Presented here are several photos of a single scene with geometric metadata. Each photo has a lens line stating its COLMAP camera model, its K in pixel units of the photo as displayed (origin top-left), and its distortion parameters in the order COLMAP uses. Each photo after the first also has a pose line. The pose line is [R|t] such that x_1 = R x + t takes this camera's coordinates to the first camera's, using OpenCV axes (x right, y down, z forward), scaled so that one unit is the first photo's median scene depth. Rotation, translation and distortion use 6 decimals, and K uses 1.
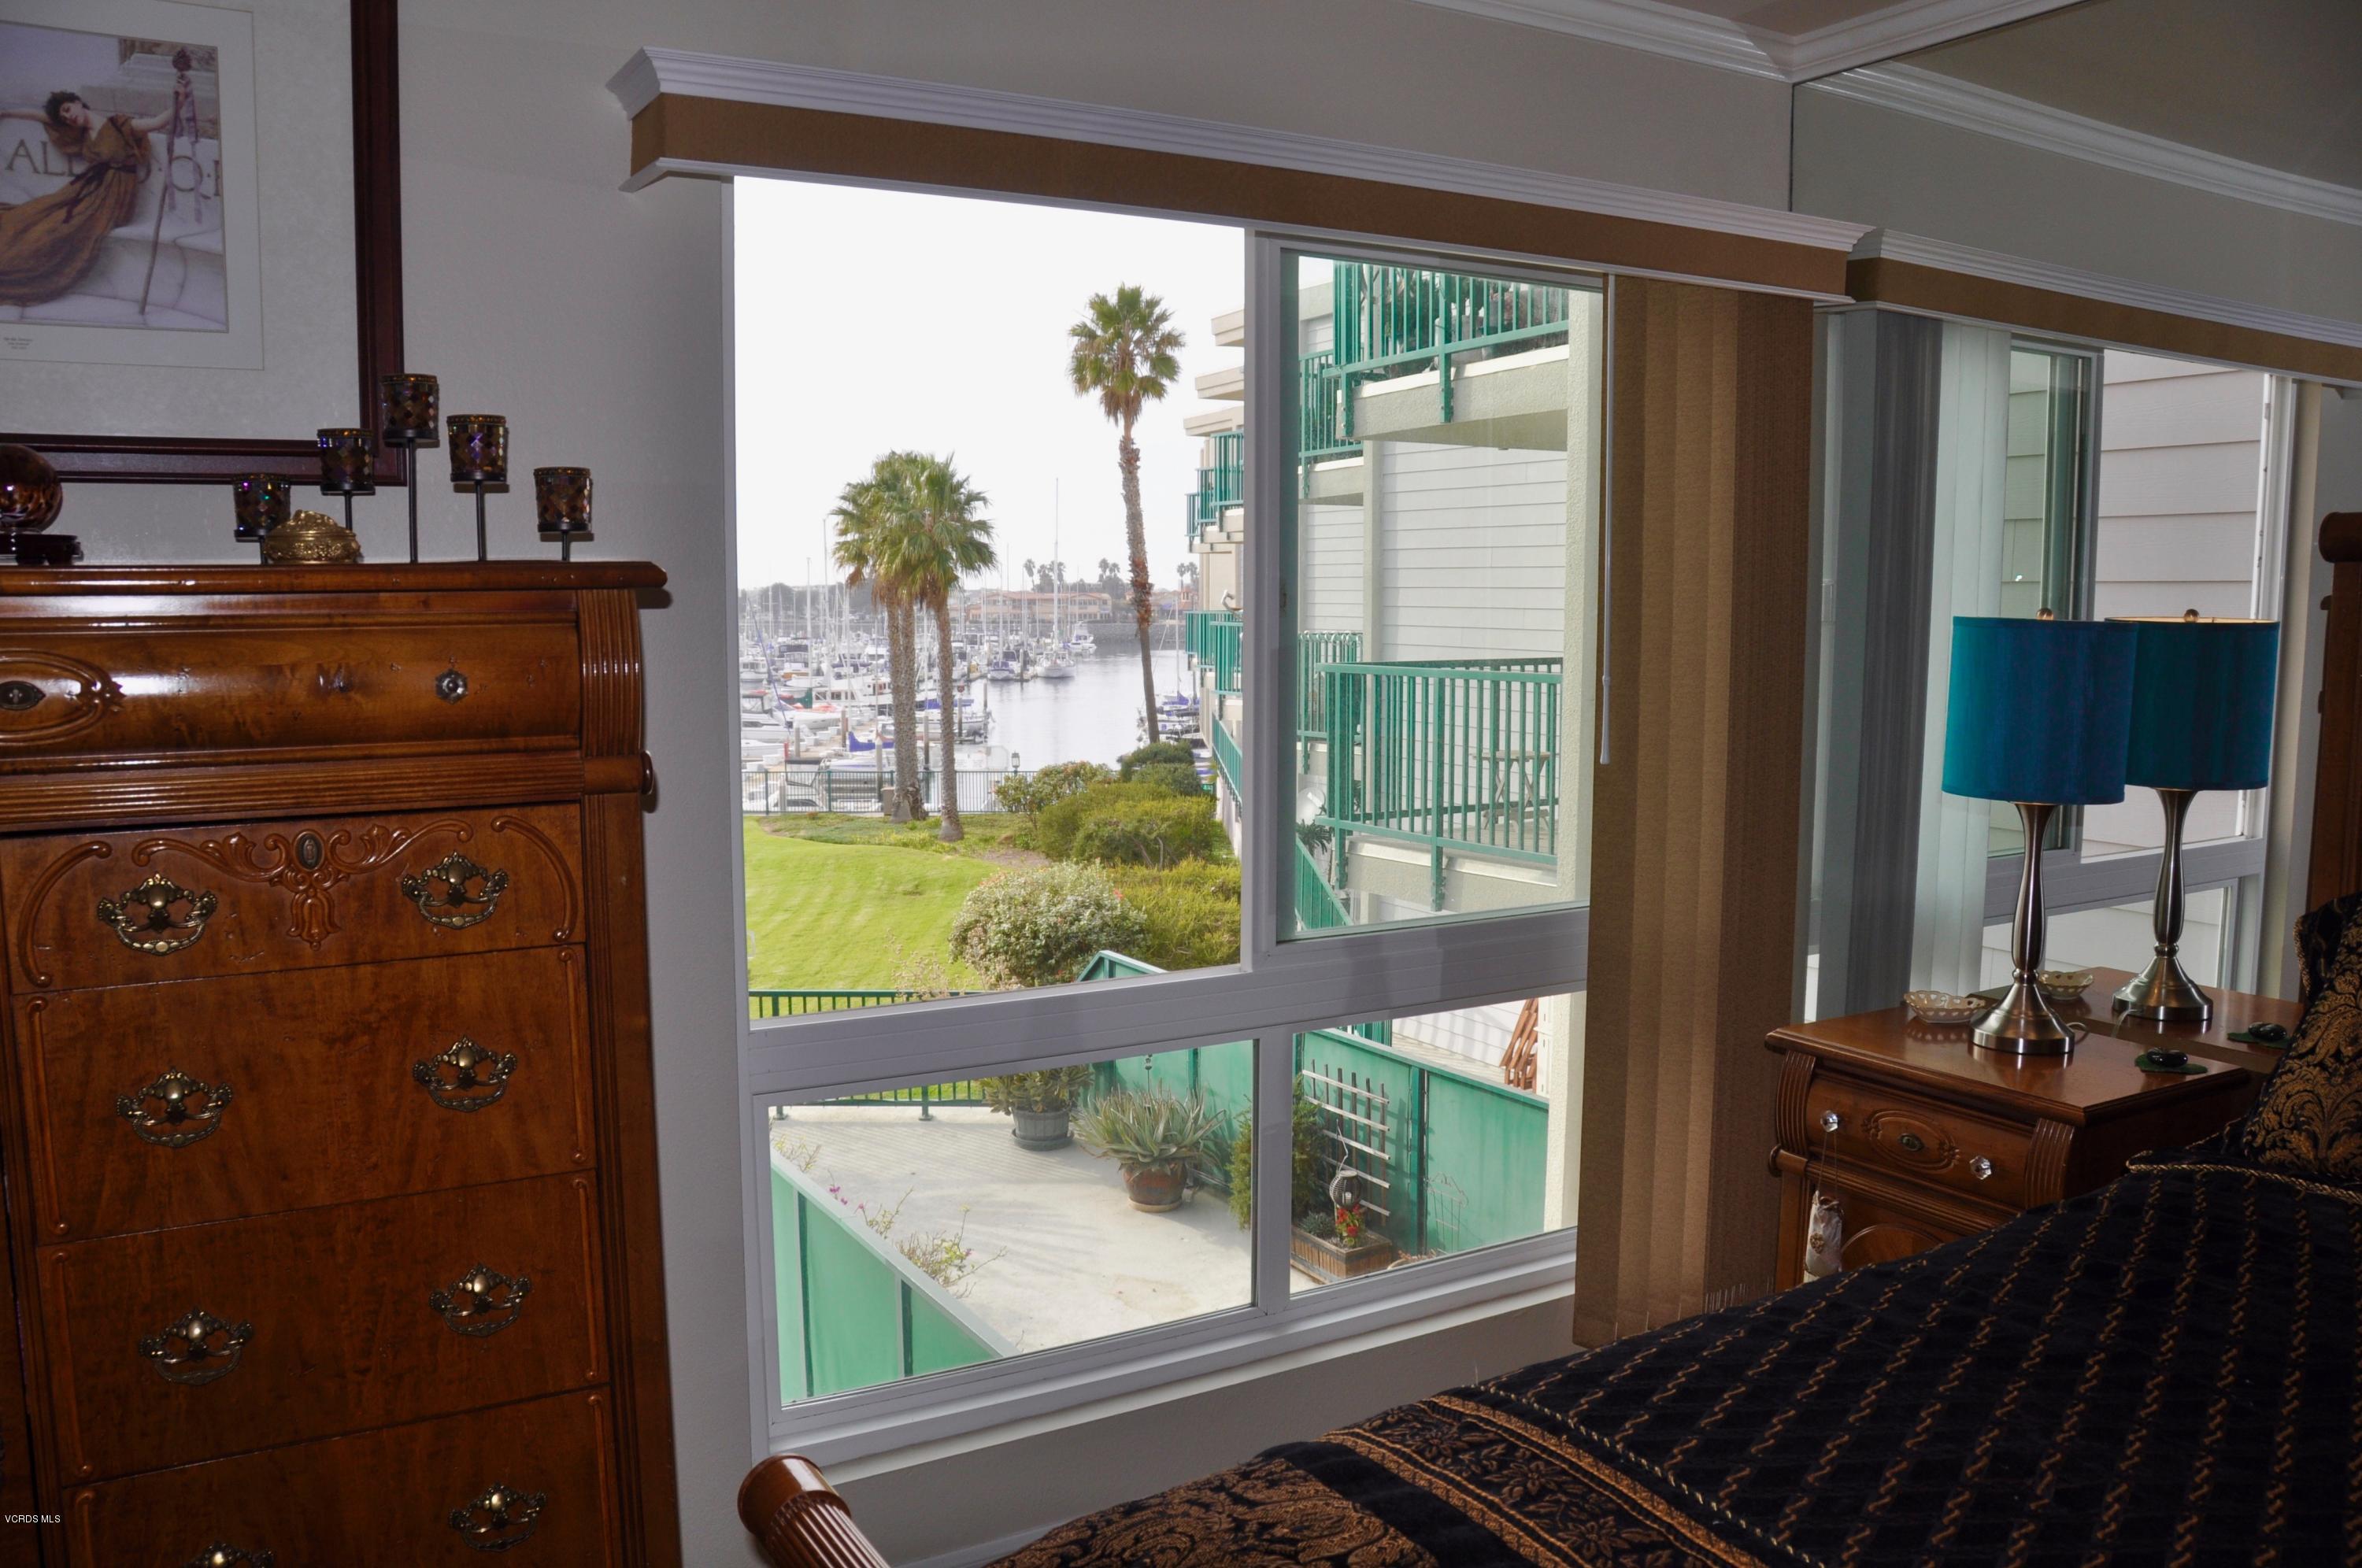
lens RADIAL K [[1828.2, 0, 1187.0], [0, 1828.2, 767.1], [0, 0, 1]] dist [-0.123167, 0.057923]
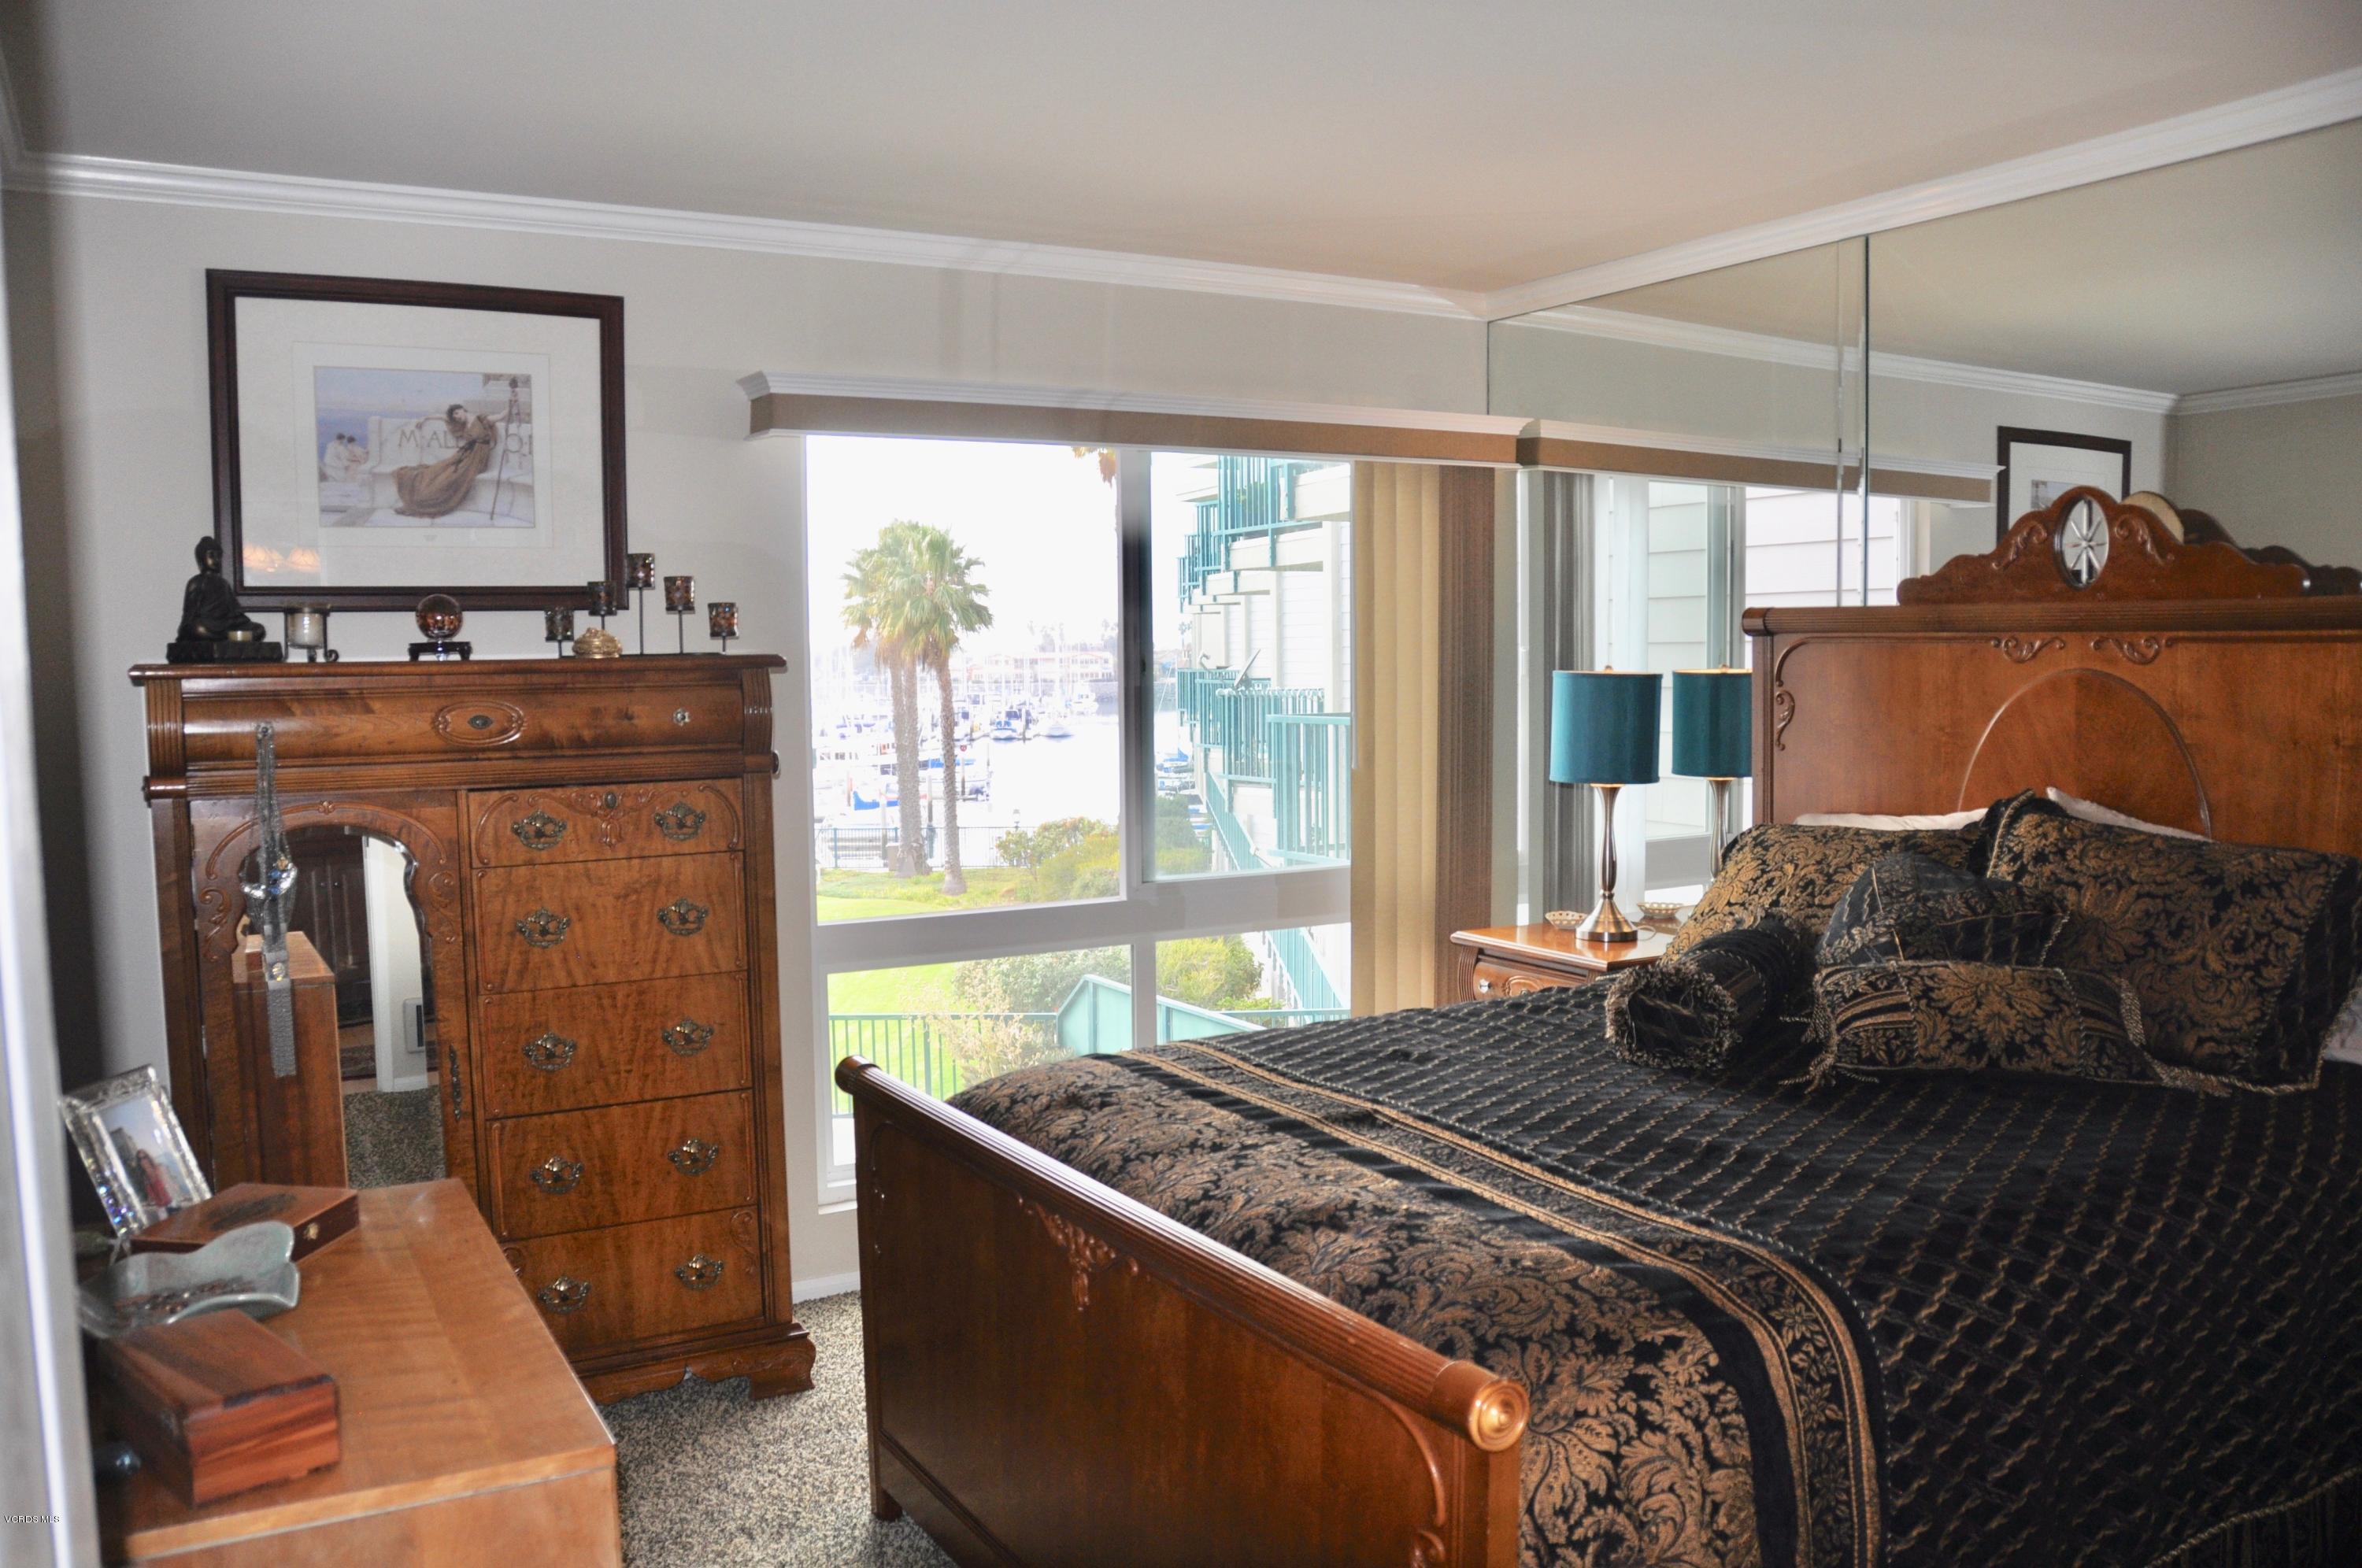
lens RADIAL K [[1828.2, 0, 1181.4], [0, 1828.2, 805.8], [0, 0, 1]] dist [-0.123167, 0.057923]
pose [[0.999946, -0.009091, -0.005098, 0.086398], [0.009036, 0.999903, -0.010605, 0.043862], [0.005193, 0.010558, 0.999931, -0.556603]]
